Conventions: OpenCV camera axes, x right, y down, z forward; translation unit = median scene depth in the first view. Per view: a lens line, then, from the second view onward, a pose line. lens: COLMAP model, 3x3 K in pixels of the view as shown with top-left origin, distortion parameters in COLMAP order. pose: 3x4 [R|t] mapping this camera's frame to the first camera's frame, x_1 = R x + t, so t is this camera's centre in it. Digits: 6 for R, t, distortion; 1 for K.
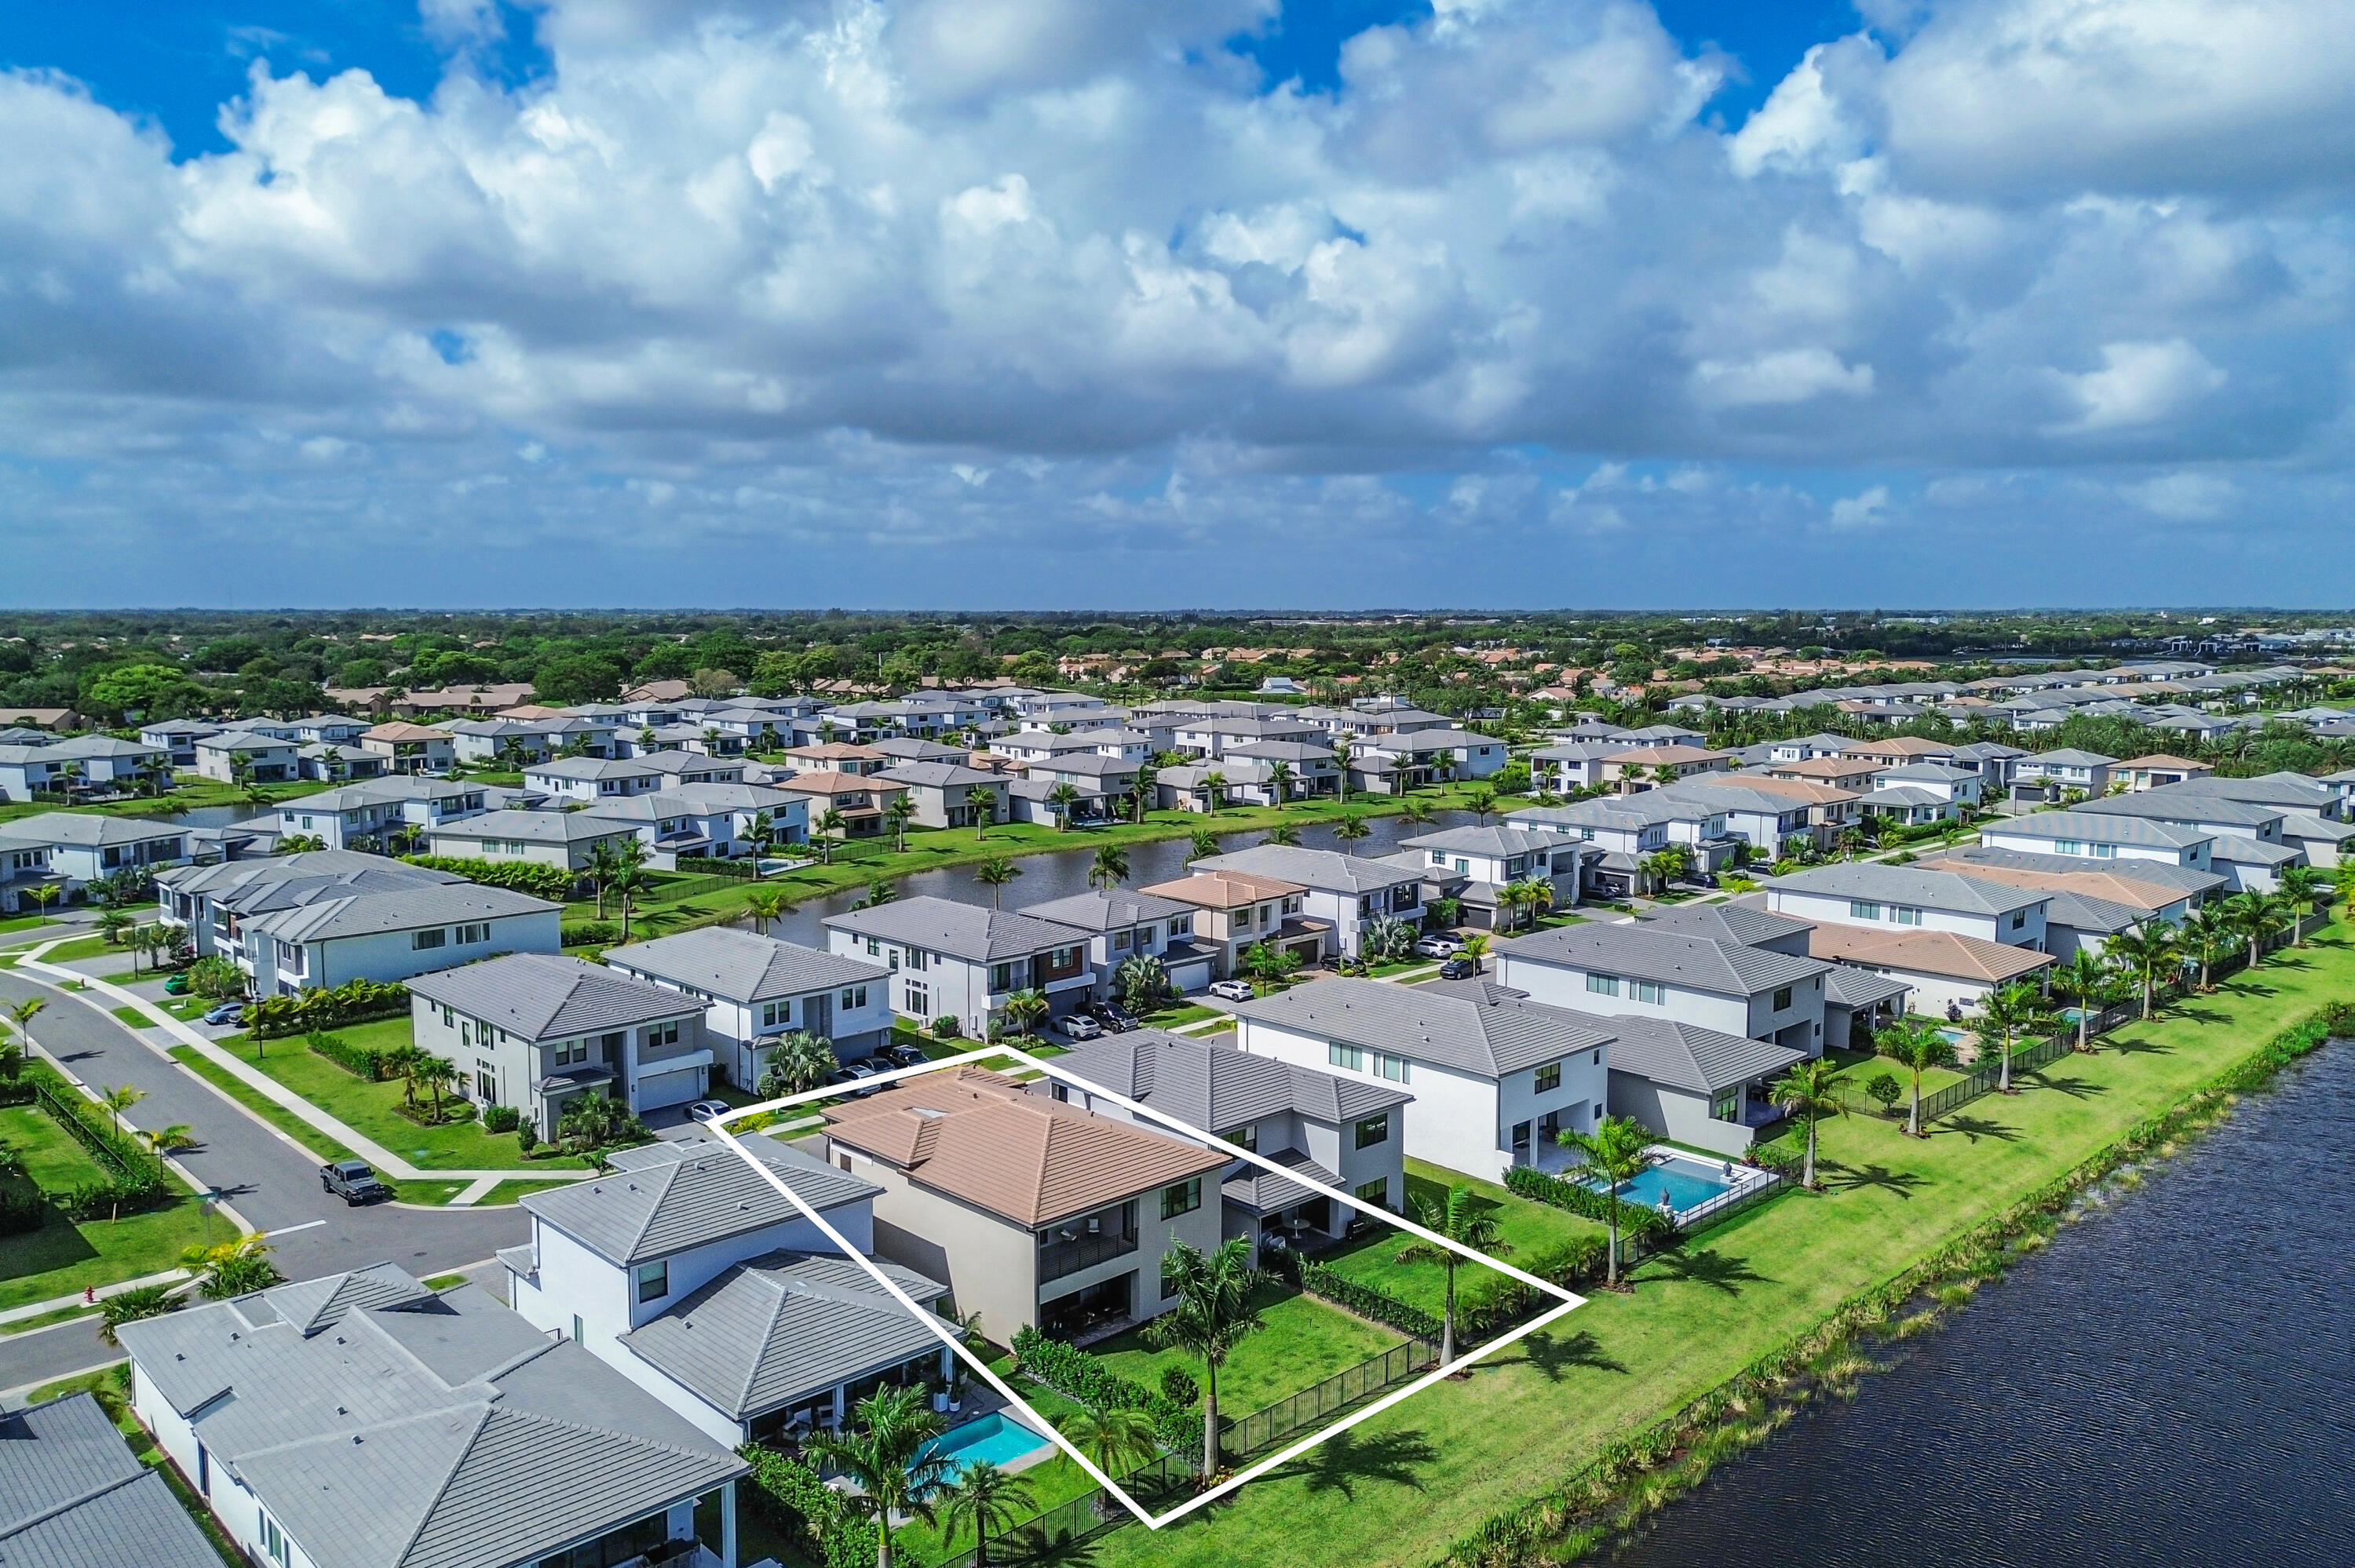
lens RADIAL K [[1689.7, 0, 1159.9], [0, 1689.7, 832.1], [0, 0, 1]] dist [0.080187, -0.069724]
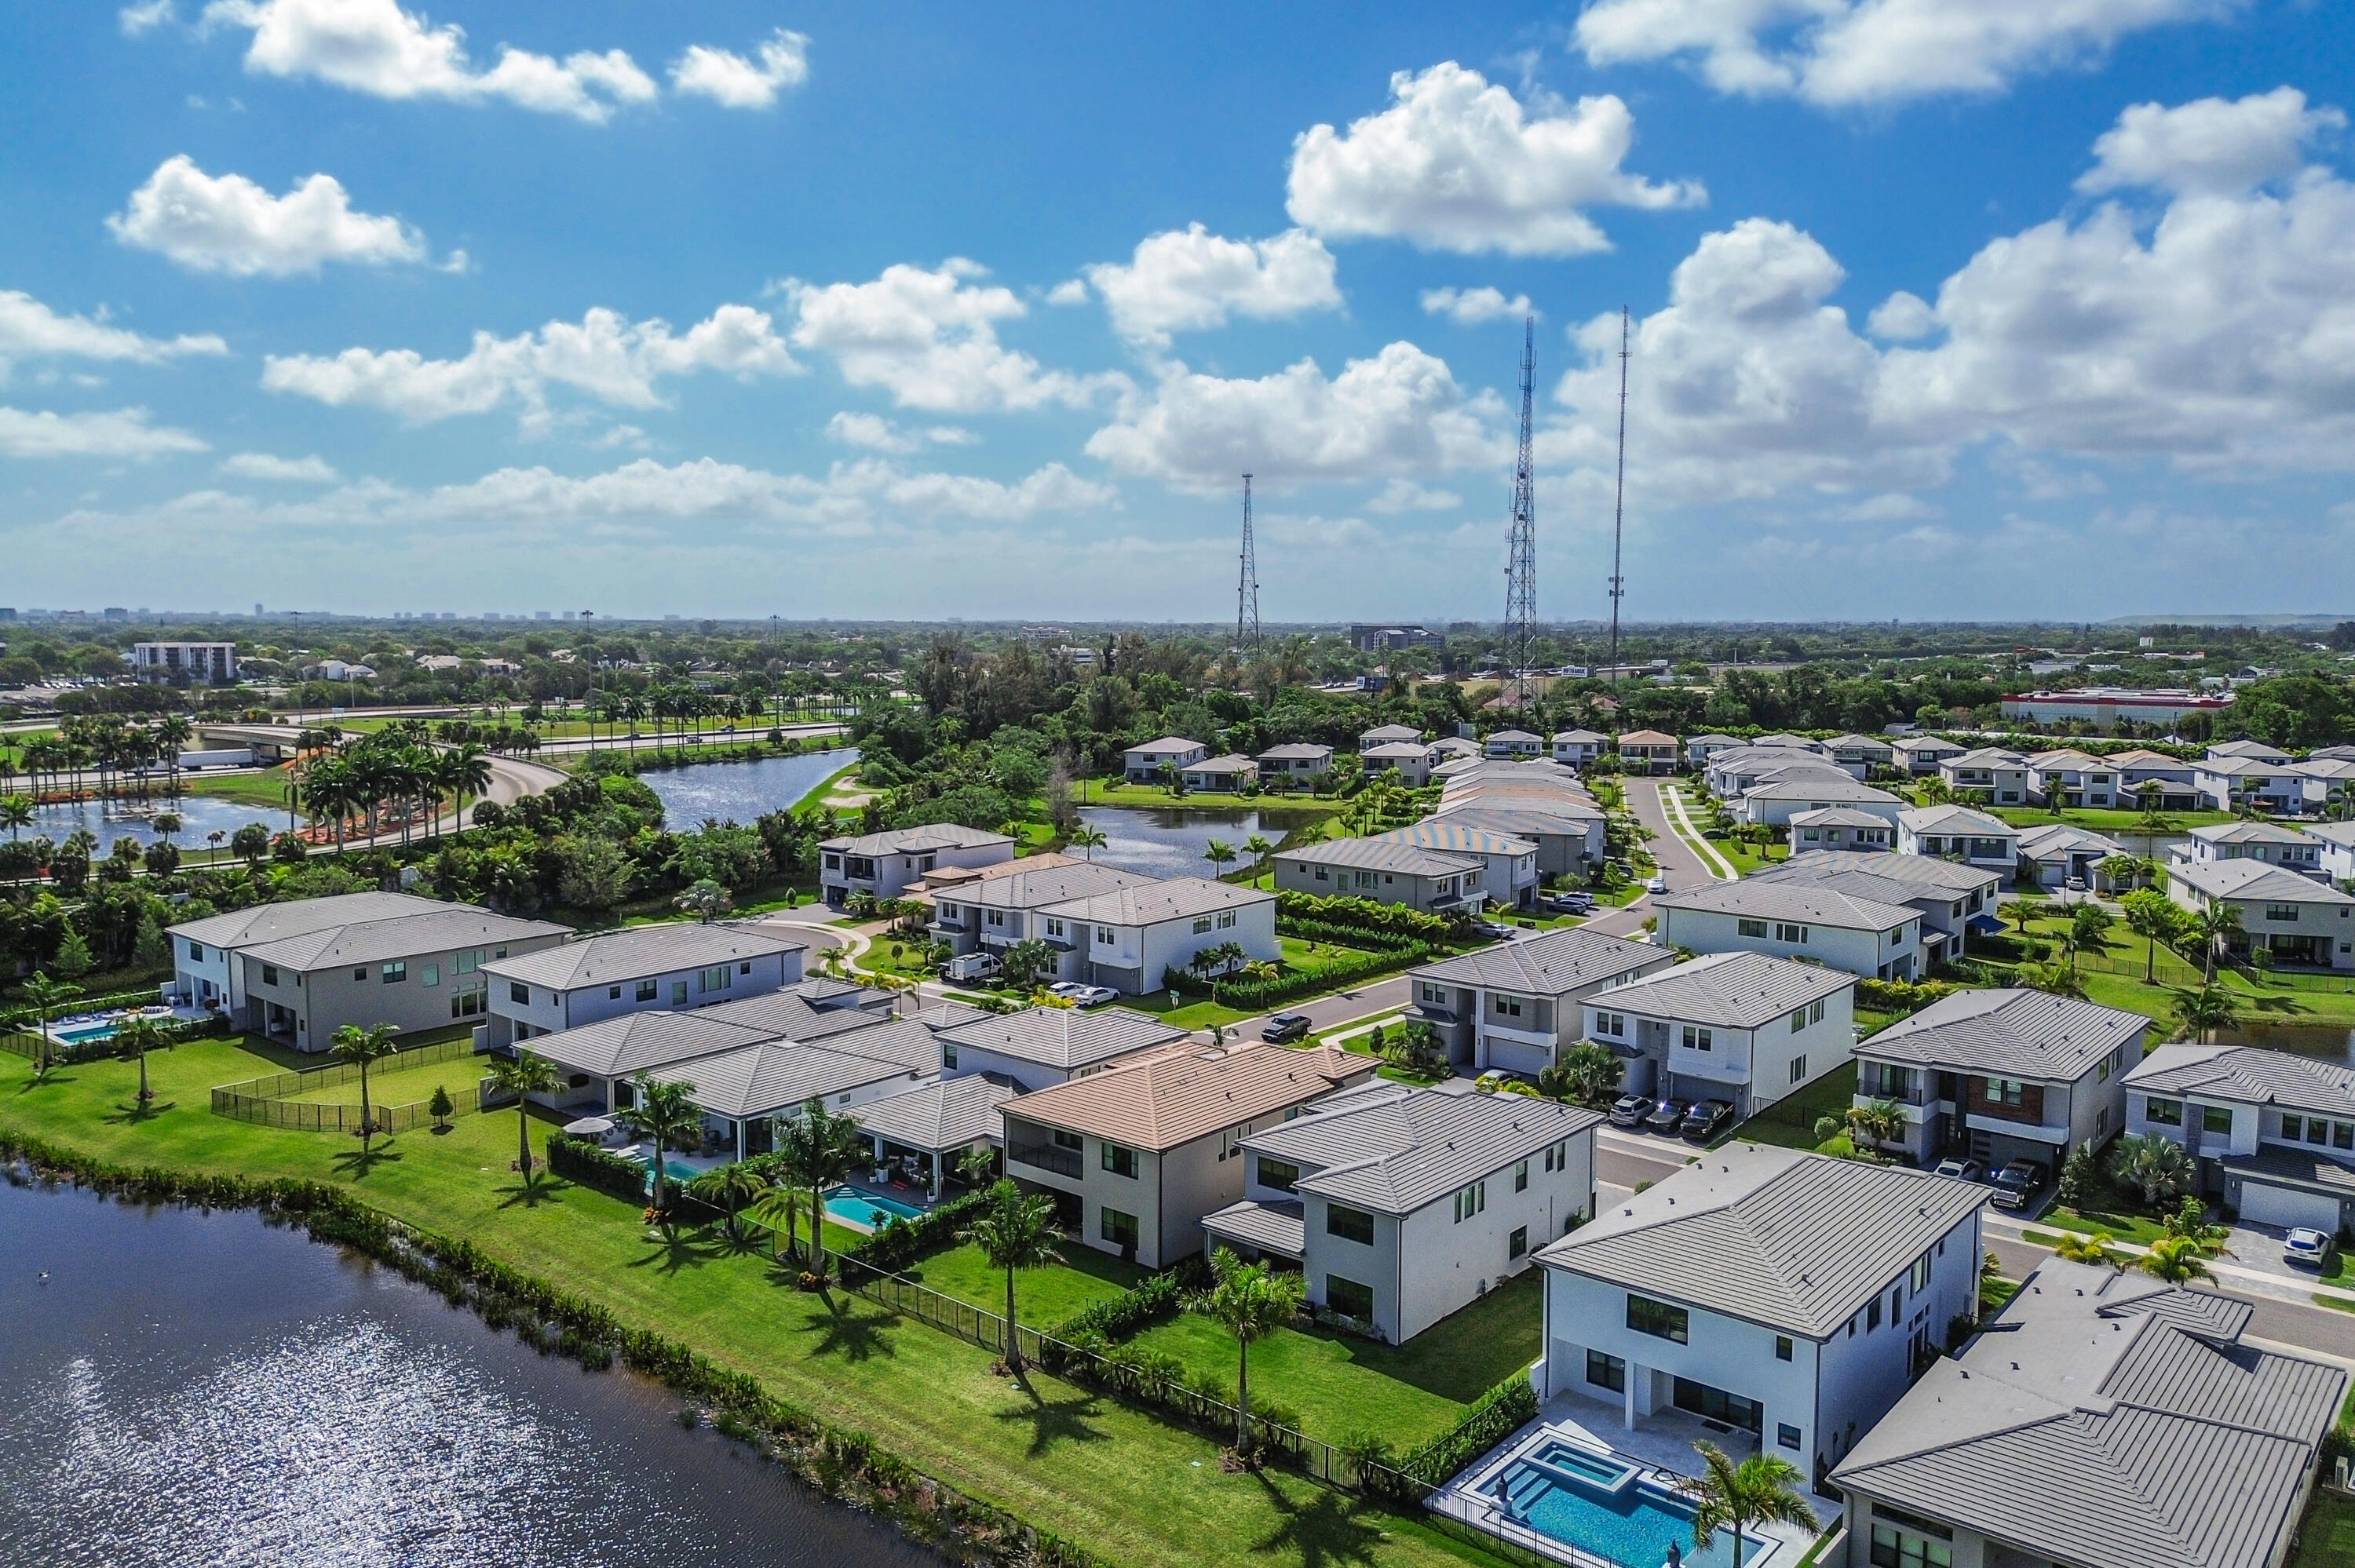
lens RADIAL K [[1687.5, 0, 1155.5], [0, 1687.5, 791.3], [0, 0, 1]] dist [0.073113, -0.074917]
pose [[0.096690, 0.104600, -0.989803, 0.397829], [-0.135803, 0.986549, 0.090990, -0.046880], [0.986006, 0.125621, 0.109594, 0.315820]]
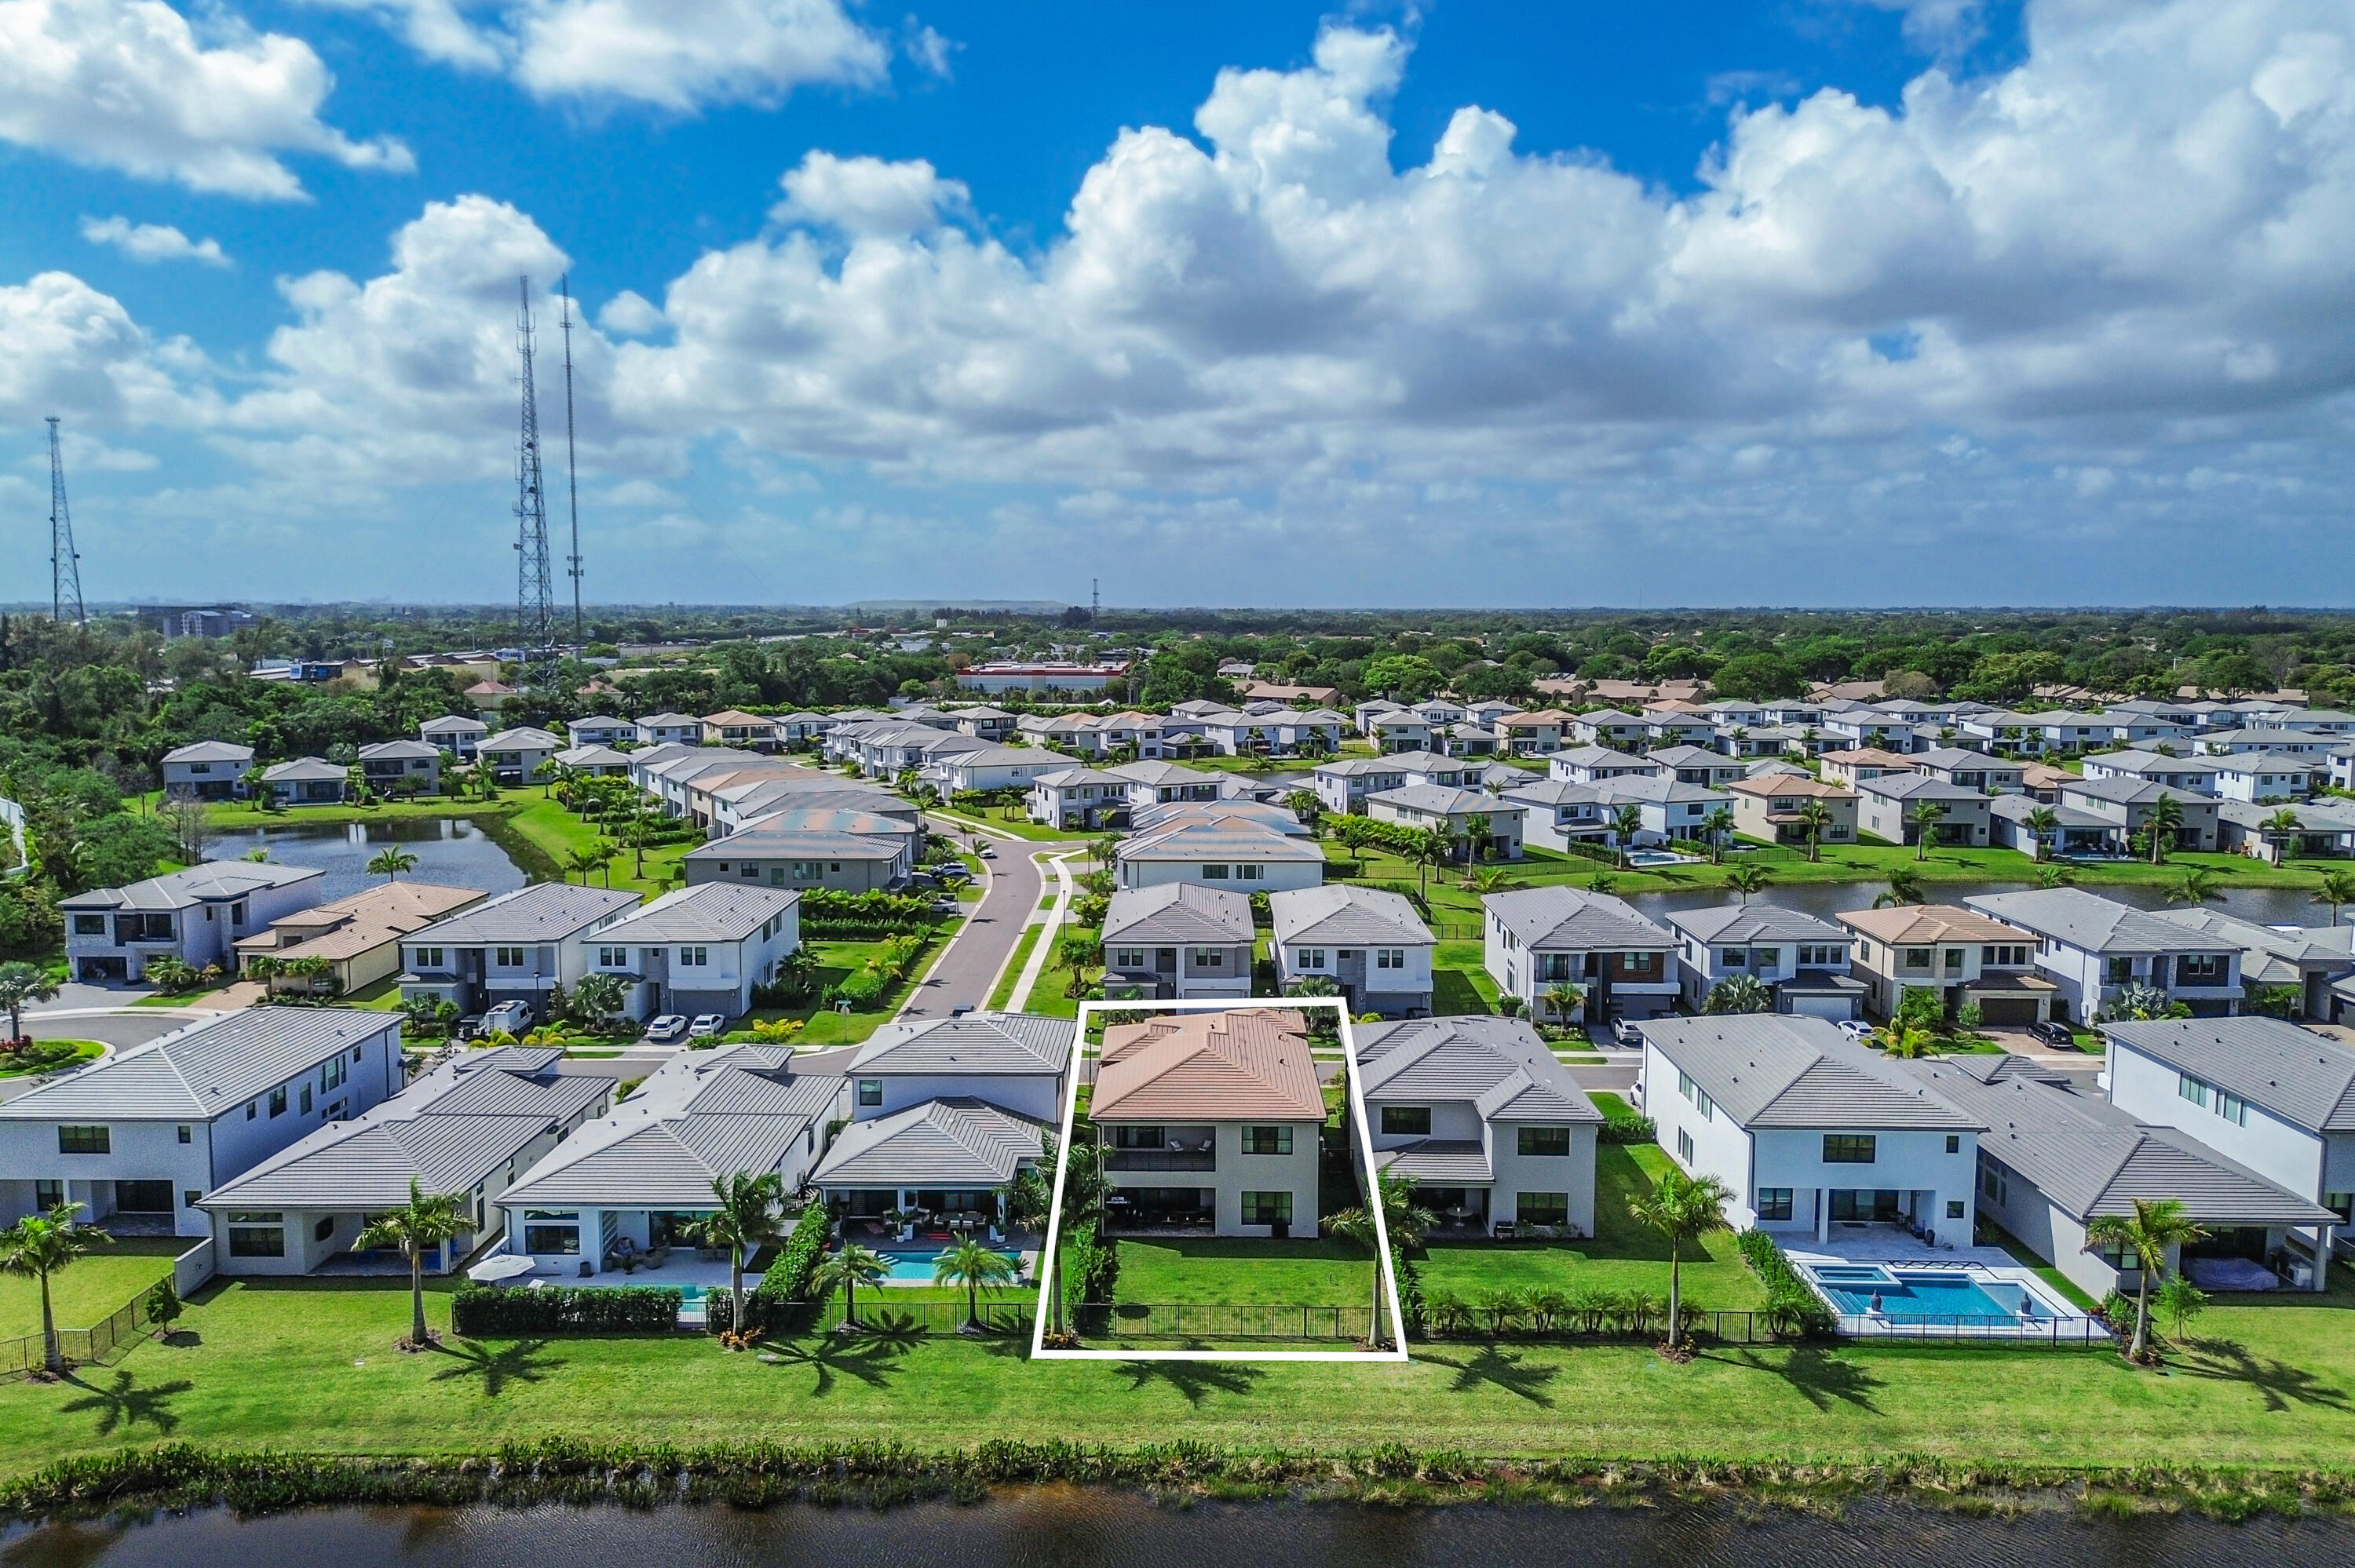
lens RADIAL K [[1687.5, 0, 1155.5], [0, 1687.5, 791.3], [0, 0, 1]] dist [0.073113, -0.074917]
pose [[0.711568, 0.081148, -0.697916, 0.260623], [-0.096668, 0.995169, 0.017151, -0.008734], [0.695936, 0.055263, 0.715975, 0.050437]]
